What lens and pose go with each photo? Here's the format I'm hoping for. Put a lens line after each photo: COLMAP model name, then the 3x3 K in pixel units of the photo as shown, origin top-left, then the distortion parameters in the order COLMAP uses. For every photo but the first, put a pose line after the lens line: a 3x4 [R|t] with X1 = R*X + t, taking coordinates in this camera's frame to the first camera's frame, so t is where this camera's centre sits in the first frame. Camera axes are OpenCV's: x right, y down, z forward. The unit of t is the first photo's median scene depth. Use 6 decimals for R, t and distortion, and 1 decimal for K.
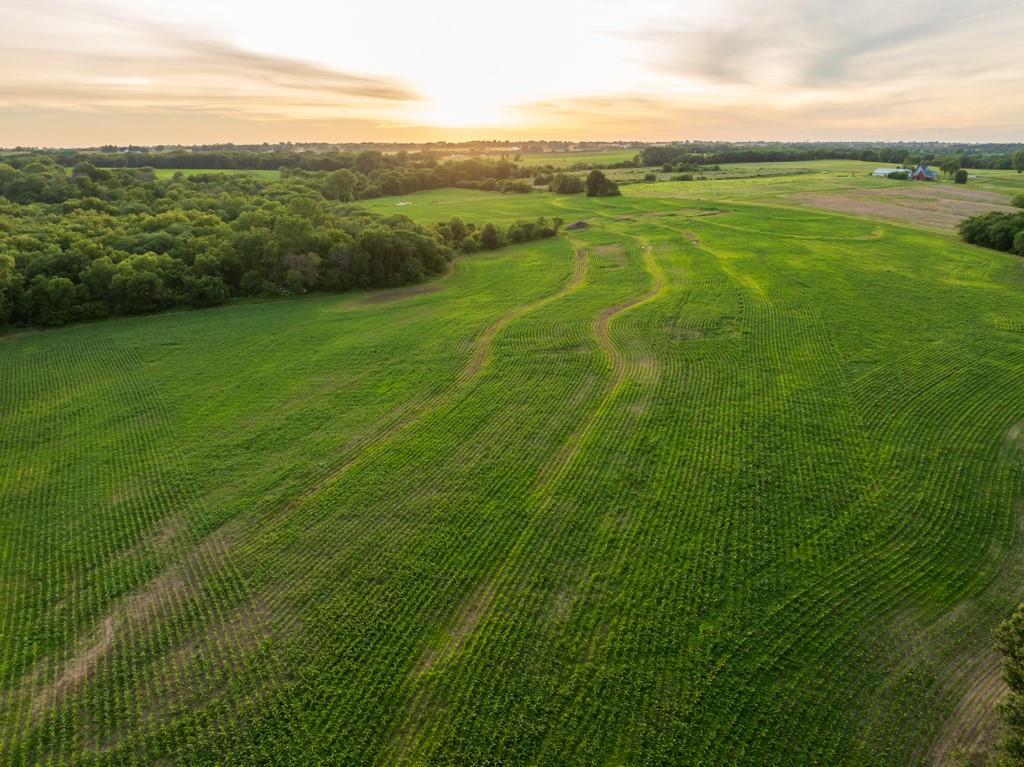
lens RADIAL K [[722.4, 0, 512.0], [0, 722.4, 383.5], [0, 0, 1]] dist [-0.040051, 0.009823]
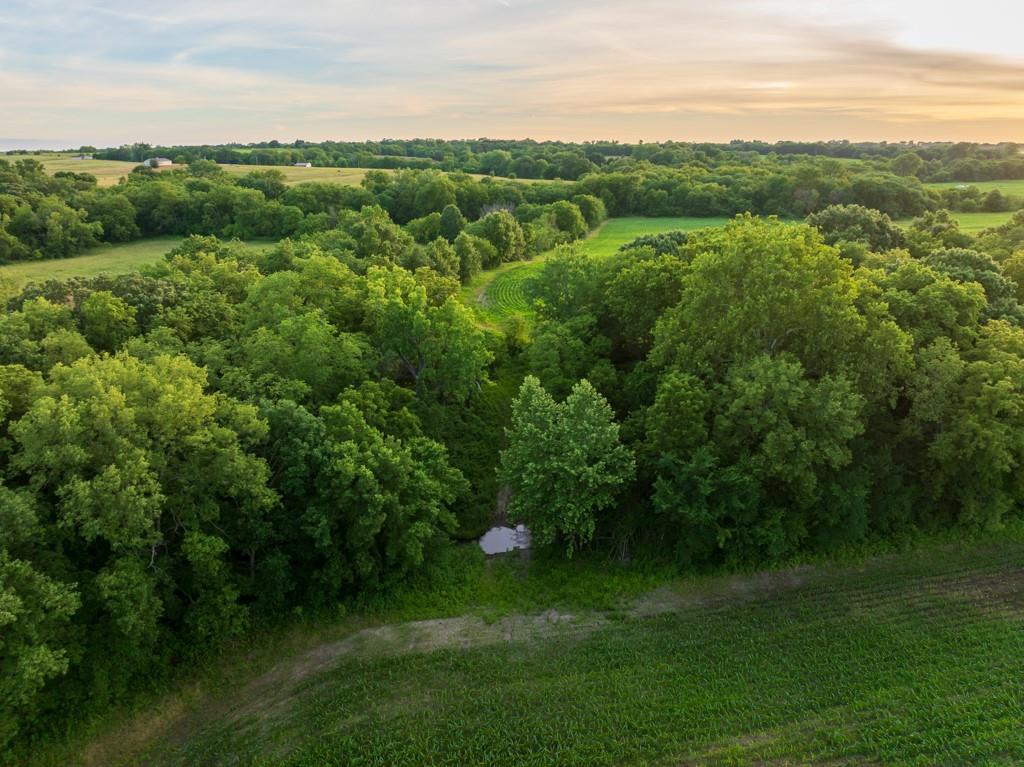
lens RADIAL K [[722.4, 0, 512.0], [0, 722.4, 383.5], [0, 0, 1]] dist [-0.040051, 0.009823]
pose [[0.699022, 0.219017, -0.680734, 0.368913], [-0.220647, 0.971554, 0.086009, 0.212801], [0.680208, 0.090080, 0.727463, -0.442579]]
